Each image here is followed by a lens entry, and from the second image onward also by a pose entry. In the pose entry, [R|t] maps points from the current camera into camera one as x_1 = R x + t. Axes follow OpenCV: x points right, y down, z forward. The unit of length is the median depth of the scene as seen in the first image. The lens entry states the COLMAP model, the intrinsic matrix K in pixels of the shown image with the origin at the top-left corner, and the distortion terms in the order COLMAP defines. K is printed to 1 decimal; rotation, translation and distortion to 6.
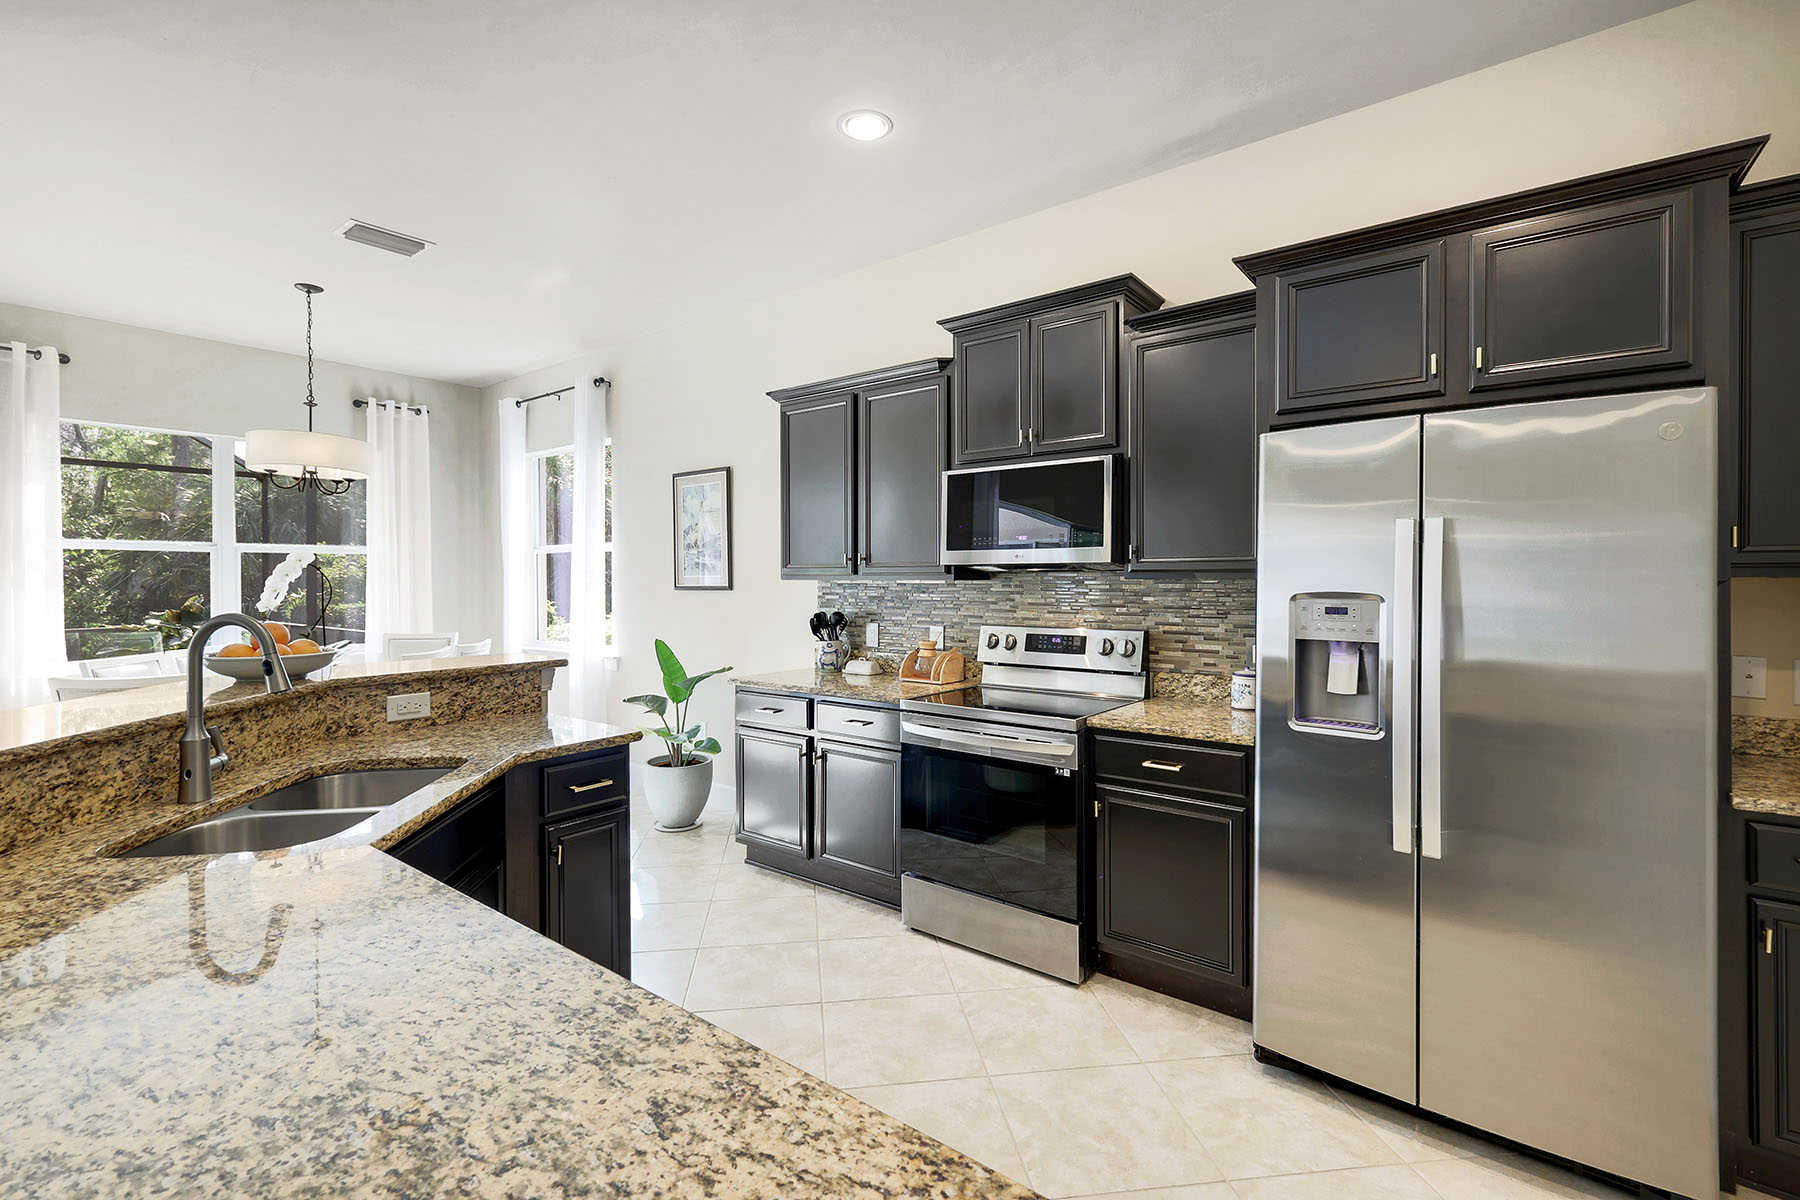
lens RADIAL K [[798.3, 0, 896.5], [0, 798.3, 592.9], [0, 0, 1]] dist [0.000531, 0.001365]
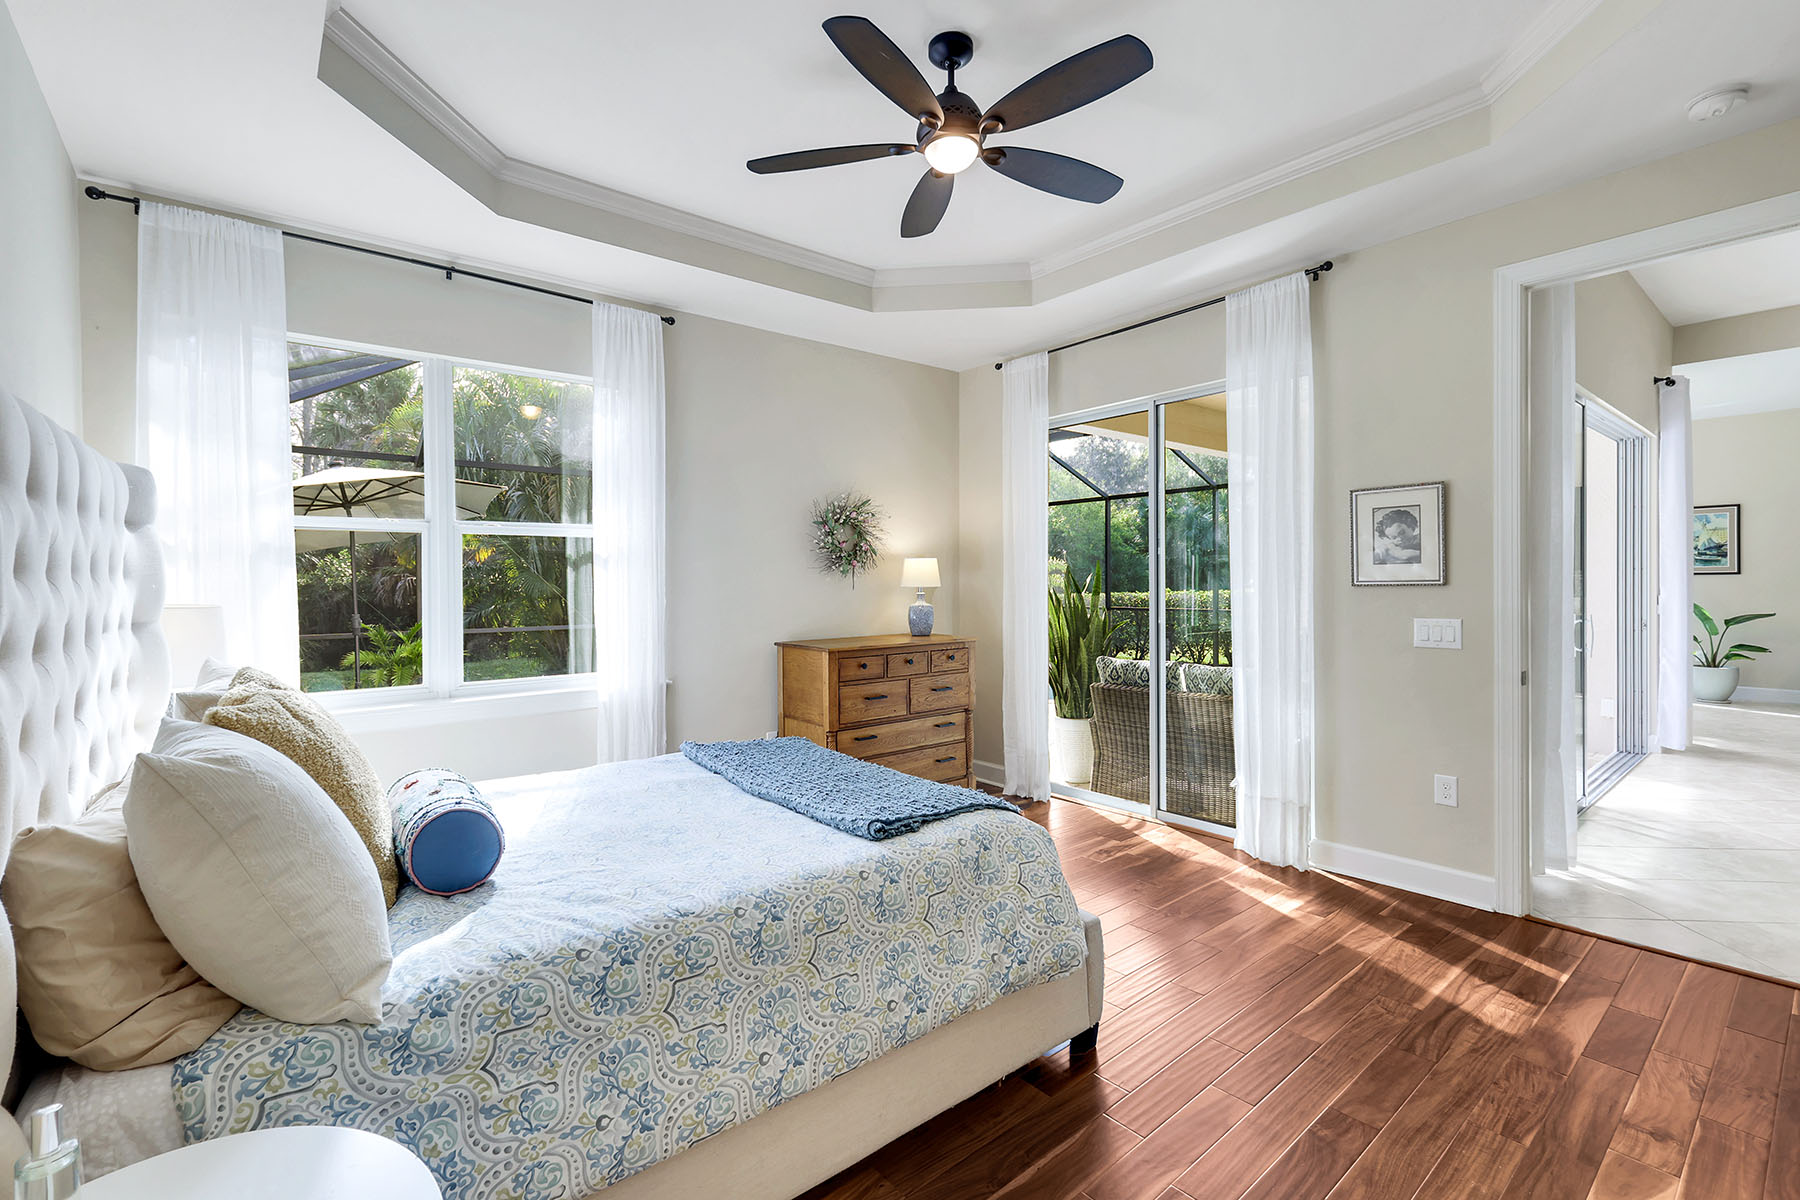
lens RADIAL K [[797.9, 0, 899.6], [0, 797.9, 575.9], [0, 0, 1]] dist [-0.001010, 0.000972]
pose [[0.976028, -0.002995, -0.217622, -2.230002], [0.000072, 0.999910, -0.013440, 0.032330], [0.217643, 0.013102, 0.975940, -1.532023]]
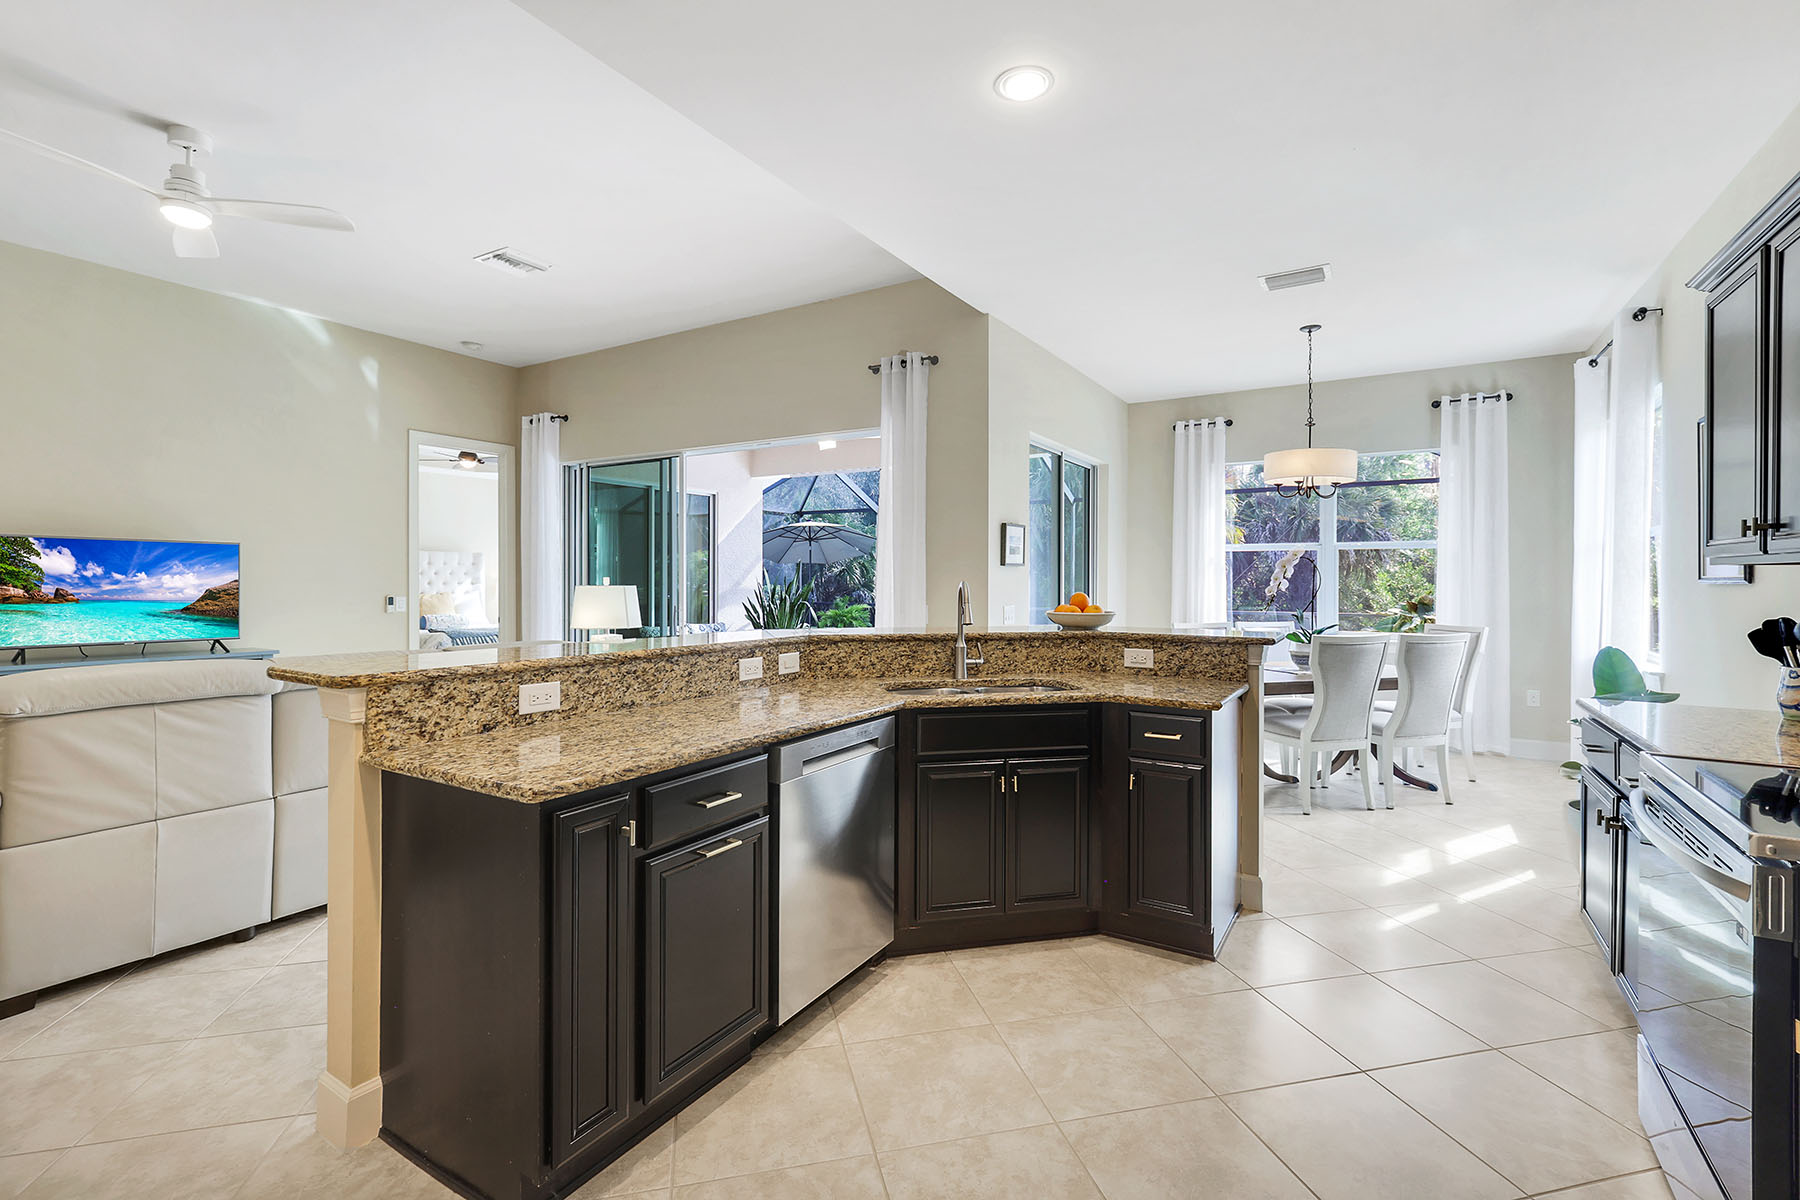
lens RADIAL K [[798.3, 0, 903.2], [0, 798.3, 608.8], [0, 0, 1]] dist [0.000531, 0.001365]
pose [[0.116441, 0.041362, -0.992336, 0.504456], [-0.023367, 0.998970, 0.038897, 0.010507], [0.992923, 0.018658, 0.117288, 0.319853]]
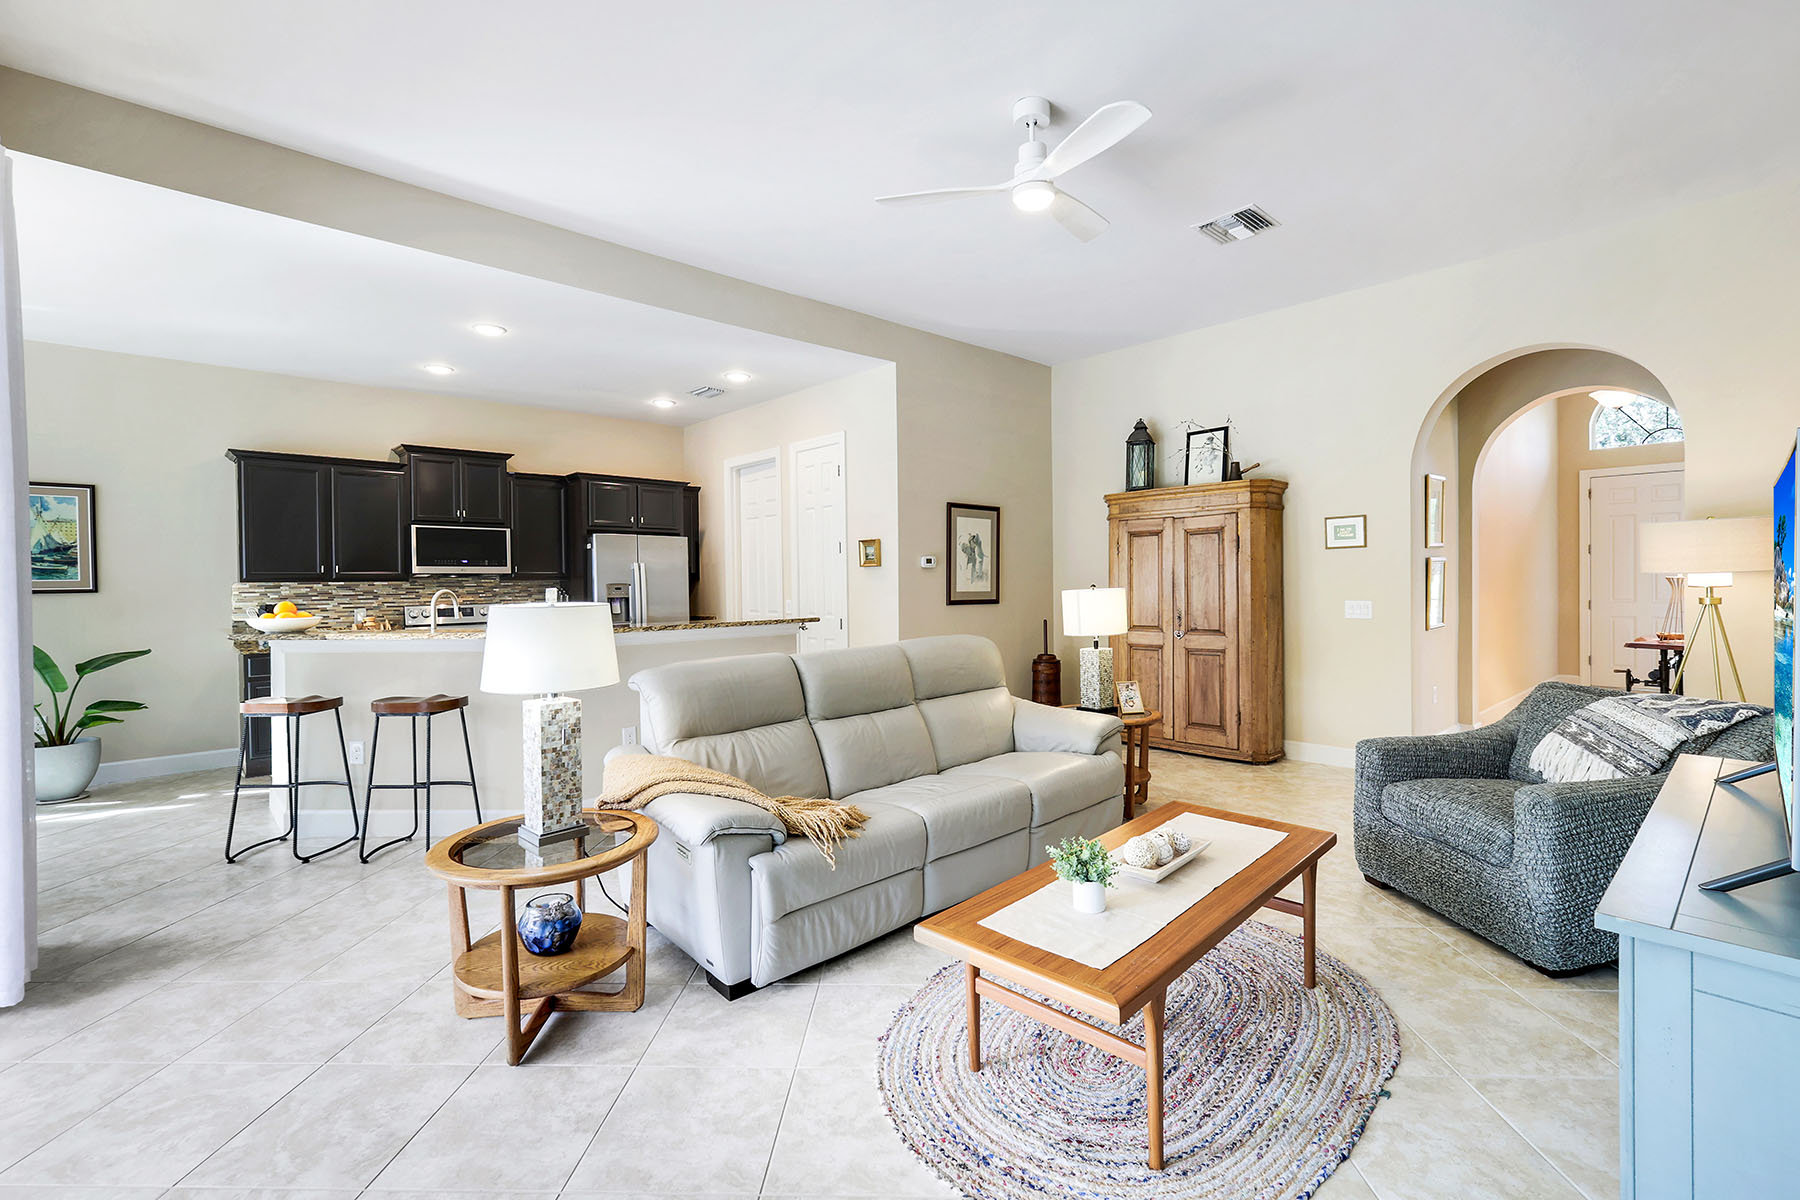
lens RADIAL K [[797.9, 0, 896.1], [0, 797.9, 593.3], [0, 0, 1]] dist [-0.001010, 0.000972]
pose [[0.165472, -0.013036, 0.986128, -1.569783], [0.028098, 0.999569, 0.008499, 0.027568], [-0.985814, 0.026302, 0.165767, -0.444620]]
